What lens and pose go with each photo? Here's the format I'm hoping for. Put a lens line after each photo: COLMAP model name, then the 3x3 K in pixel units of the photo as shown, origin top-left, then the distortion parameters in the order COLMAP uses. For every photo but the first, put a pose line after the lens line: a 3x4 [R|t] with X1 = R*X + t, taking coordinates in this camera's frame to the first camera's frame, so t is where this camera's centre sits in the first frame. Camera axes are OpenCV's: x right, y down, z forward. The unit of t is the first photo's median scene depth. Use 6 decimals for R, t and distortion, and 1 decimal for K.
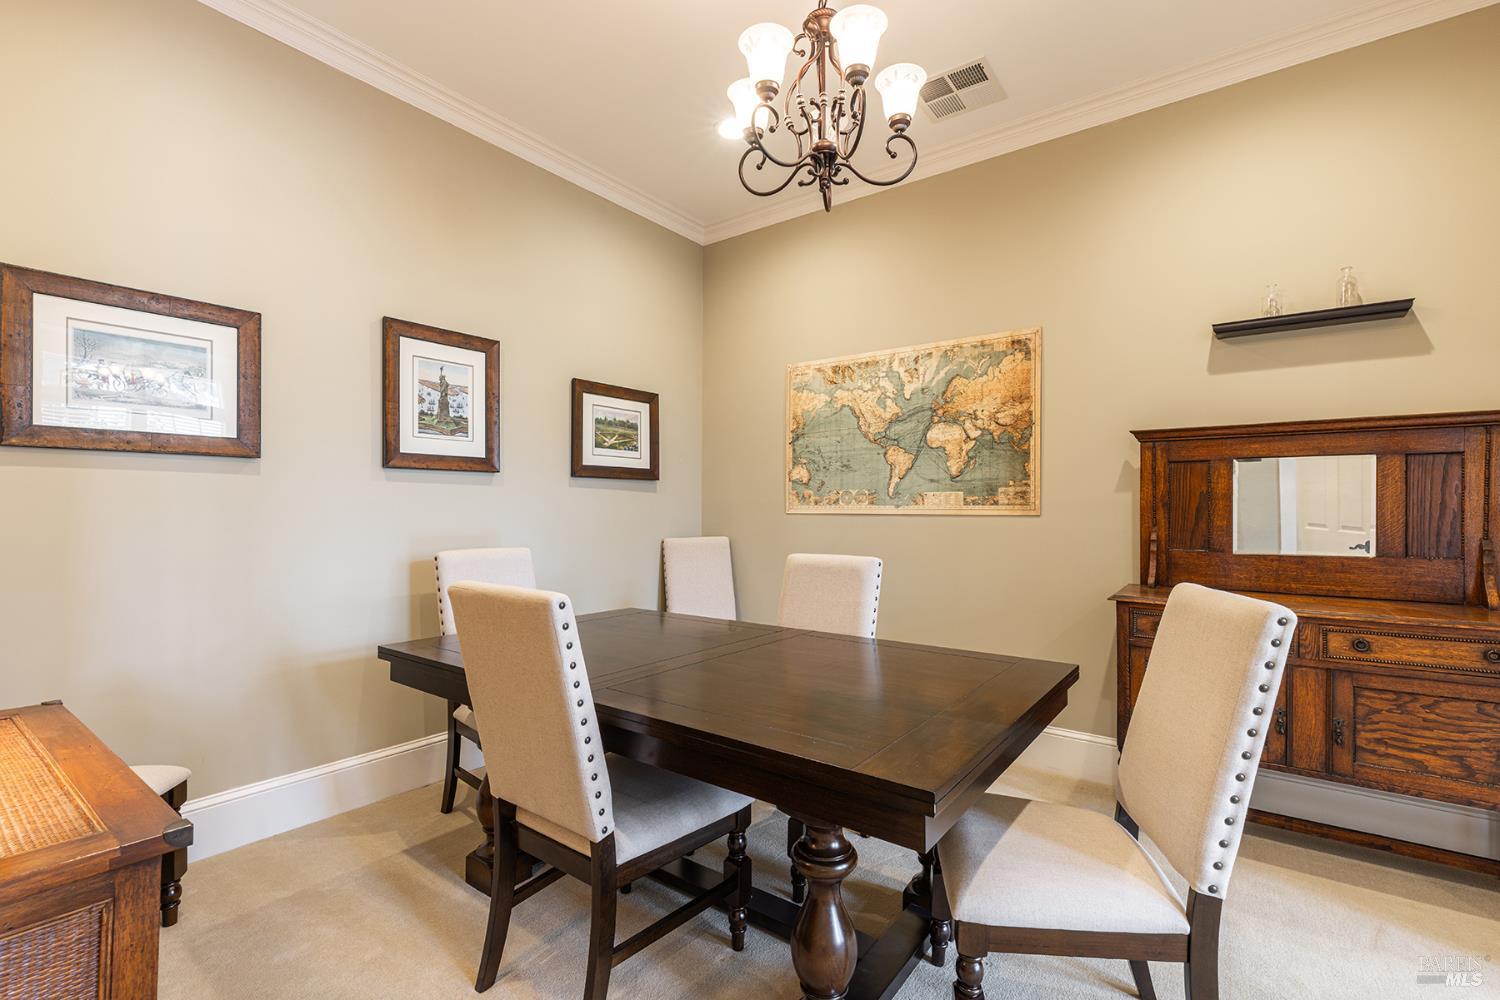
lens RADIAL K [[682.6, 0, 745.1], [0, 682.6, 504.6], [0, 0, 1]] dist [0.012401, -0.001342]
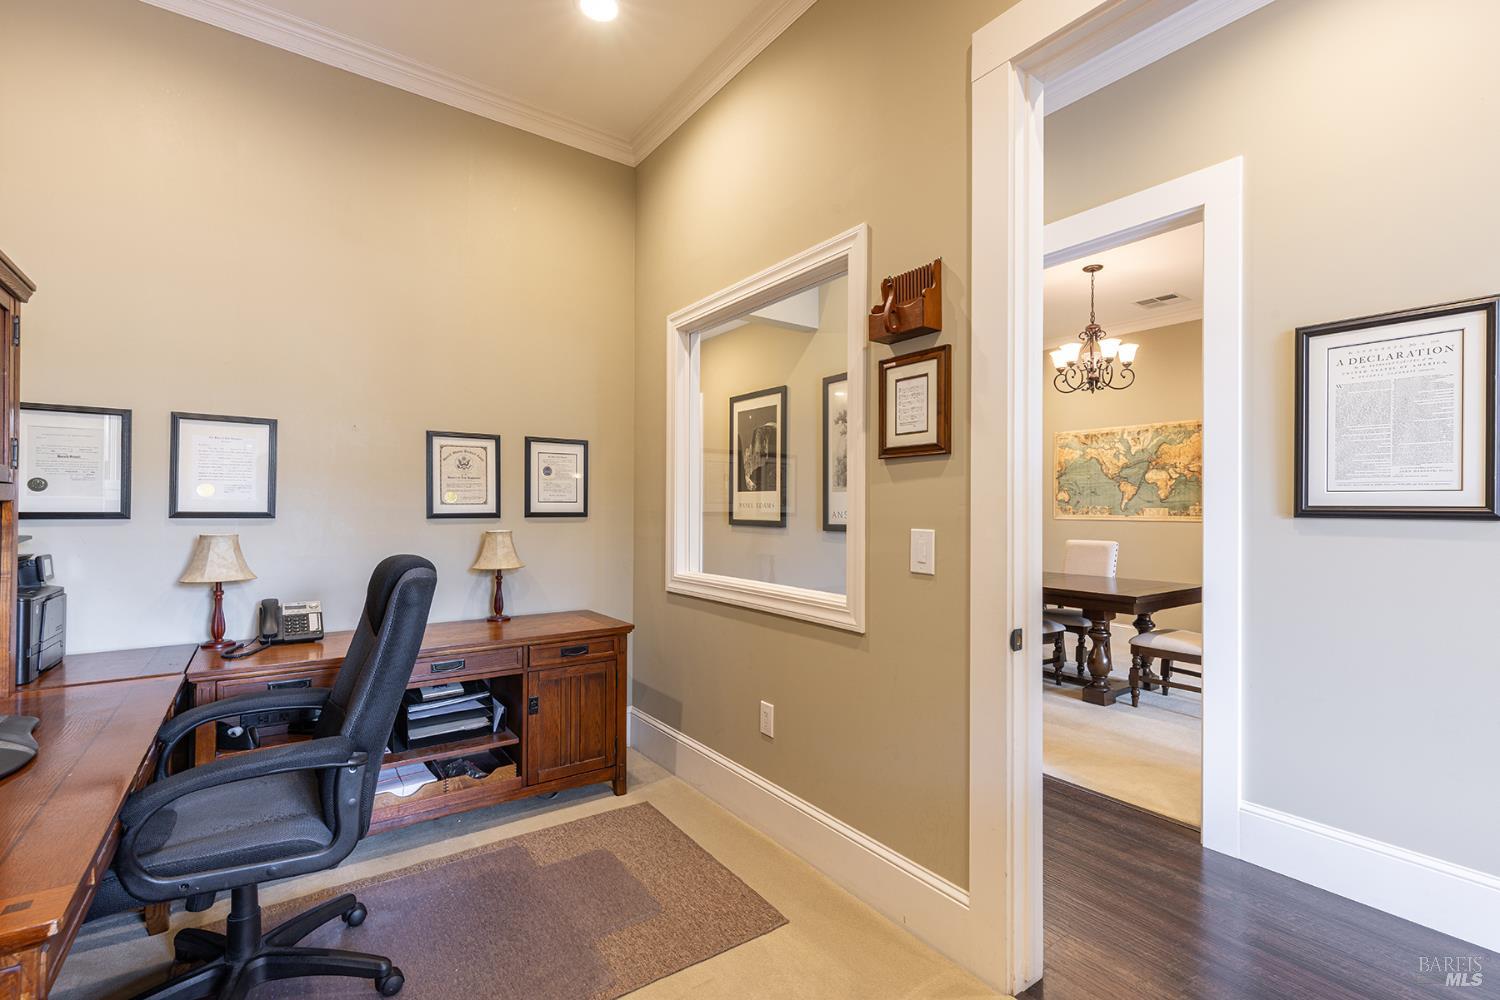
lens RADIAL K [[682.6, 0, 747.2], [0, 682.6, 504.7], [0, 0, 1]] dist [0.012401, -0.001342]
pose [[0.958290, -0.000468, -0.285796, -0.218045], [0.000205, 1.000000, -0.000949, -0.025906], [0.285796, 0.000851, 0.958290, -1.010530]]
